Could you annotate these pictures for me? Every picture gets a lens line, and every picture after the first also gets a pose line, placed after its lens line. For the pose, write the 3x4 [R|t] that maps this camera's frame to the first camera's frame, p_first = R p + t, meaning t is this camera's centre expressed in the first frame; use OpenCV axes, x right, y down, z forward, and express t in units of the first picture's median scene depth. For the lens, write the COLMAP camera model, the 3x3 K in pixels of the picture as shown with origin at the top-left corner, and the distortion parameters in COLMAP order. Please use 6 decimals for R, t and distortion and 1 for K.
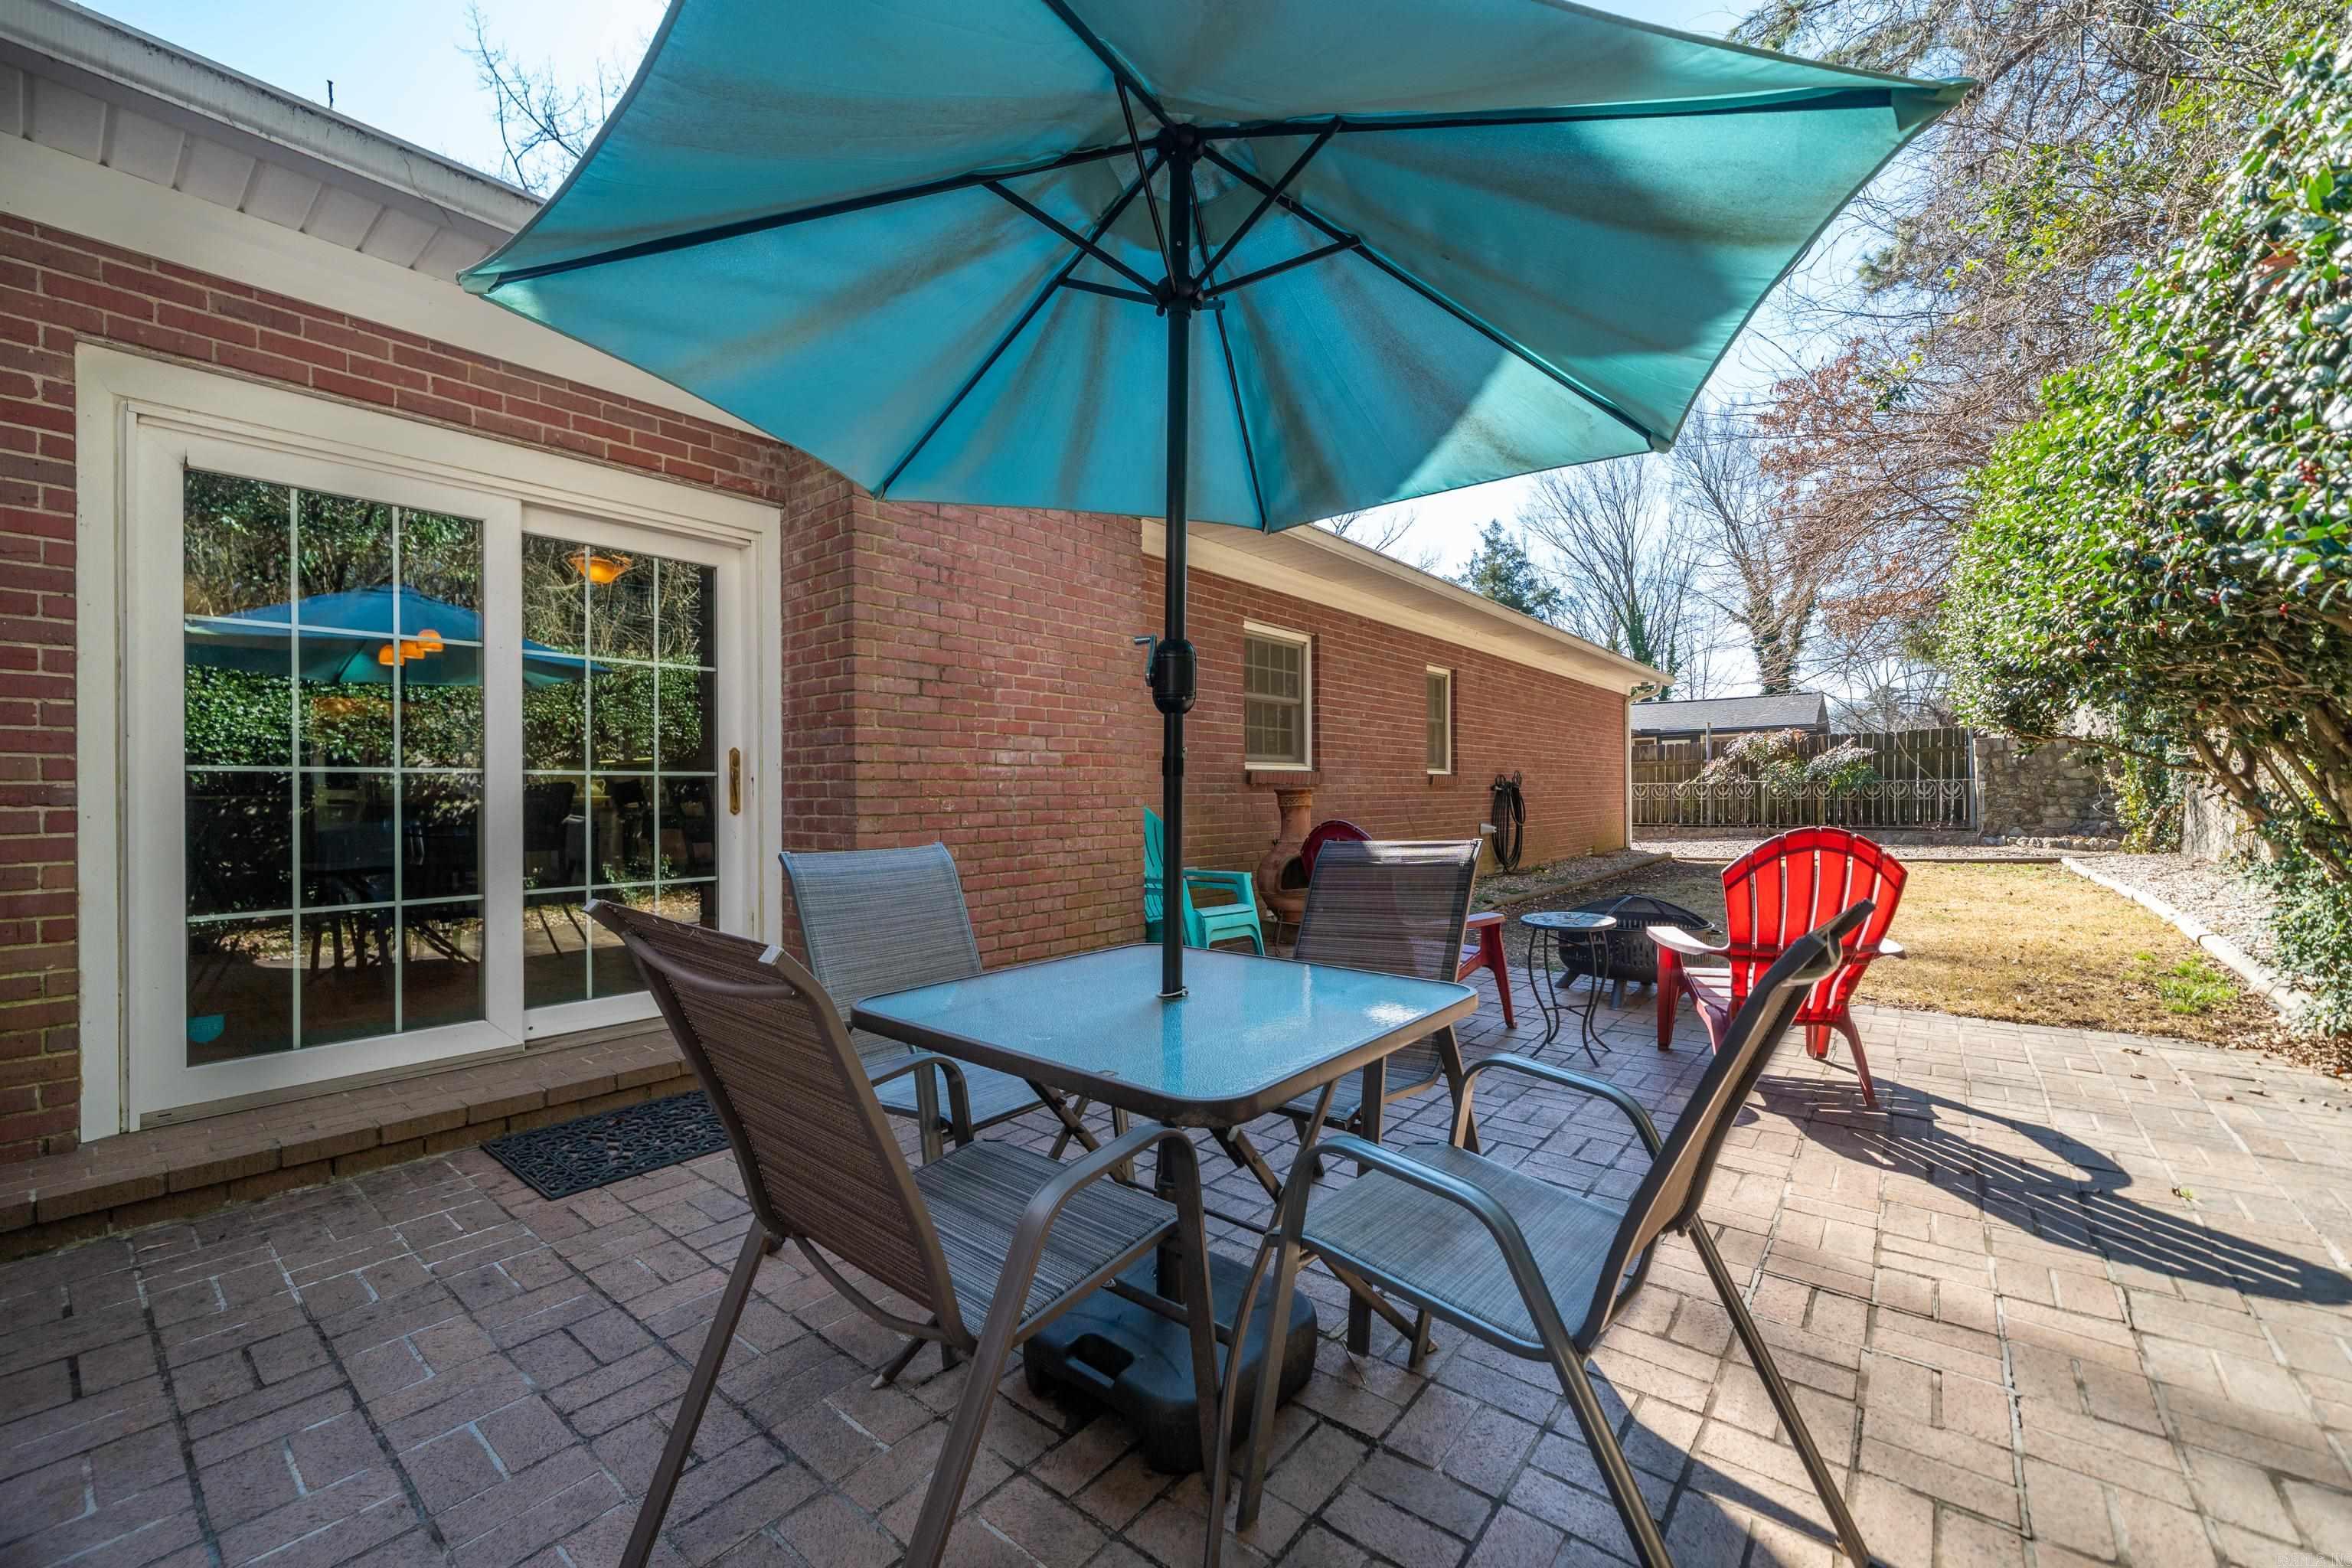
lens RADIAL K [[943.8, 0, 1181.6], [0, 943.8, 783.1], [0, 0, 1]] dist [0.000696, 0.000008]
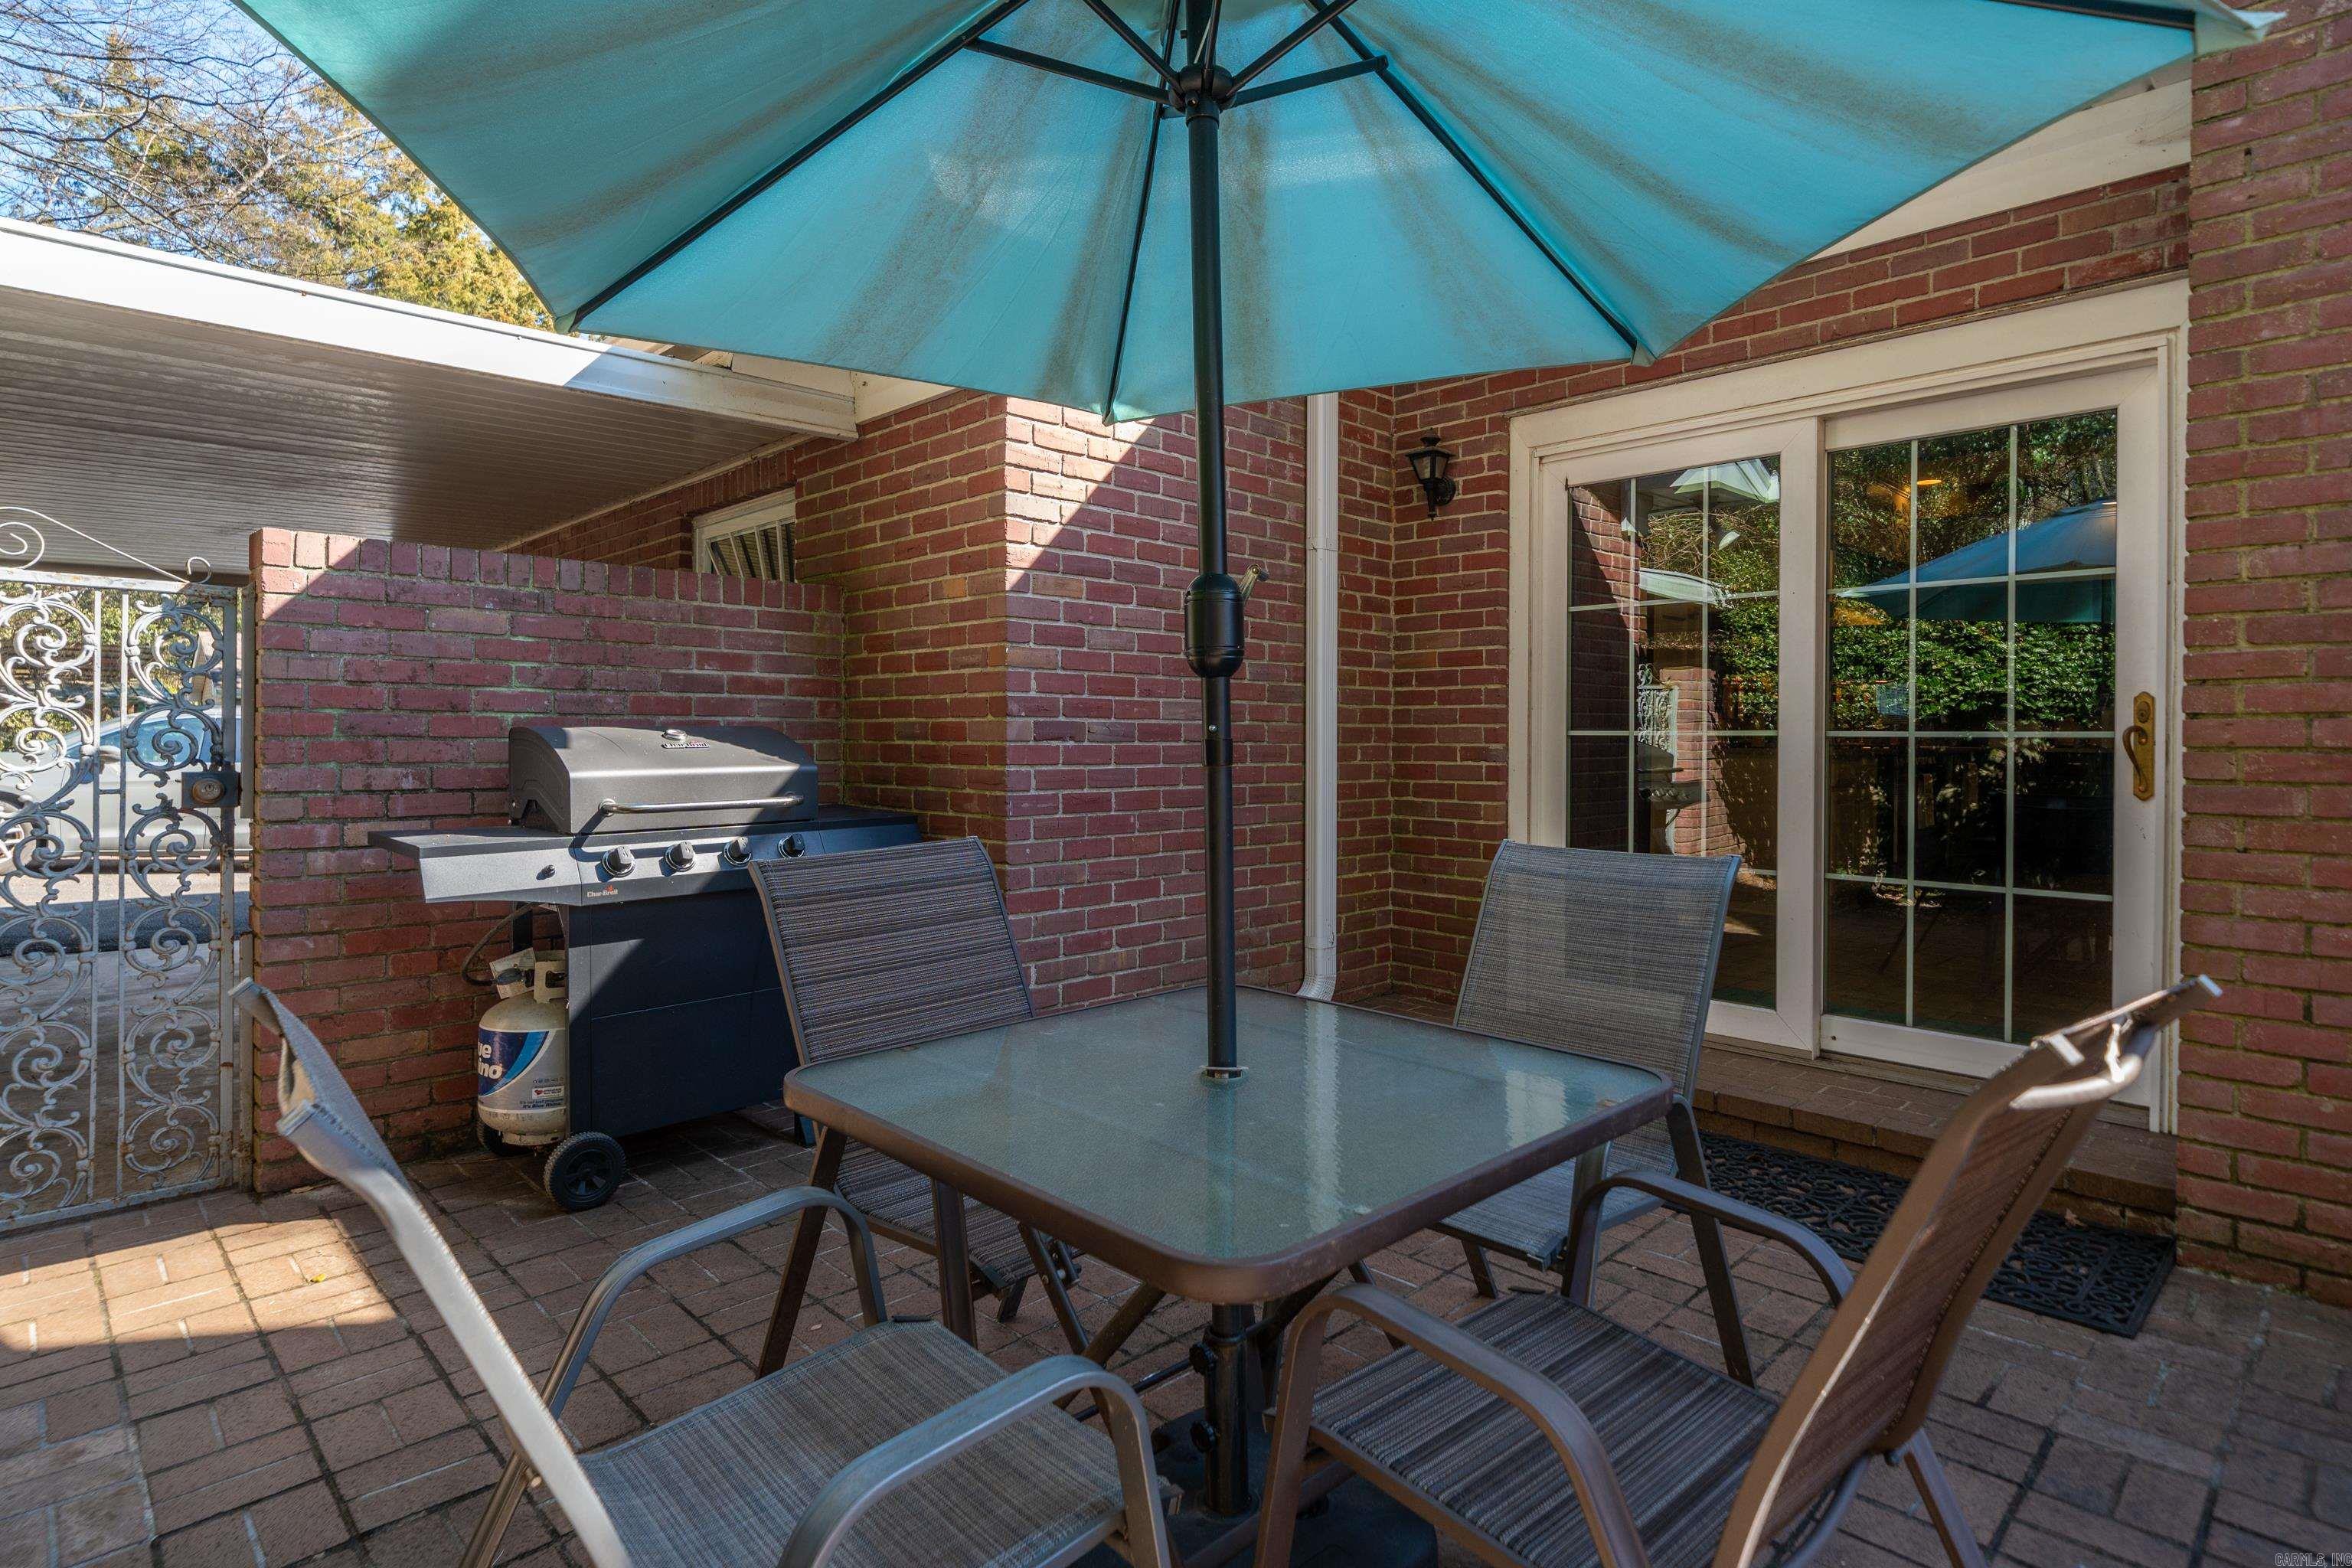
lens RADIAL K [[1263.2, 0, 1181.4], [0, 1263.2, 767.7], [0, 0, 1]] dist [0.003482, 0.000149]
pose [[-0.154794, 0.023421, -0.987669, 0.525520], [-0.004551, 0.999691, 0.024419, -0.007776], [0.987936, 0.008274, -0.154640, 0.608101]]
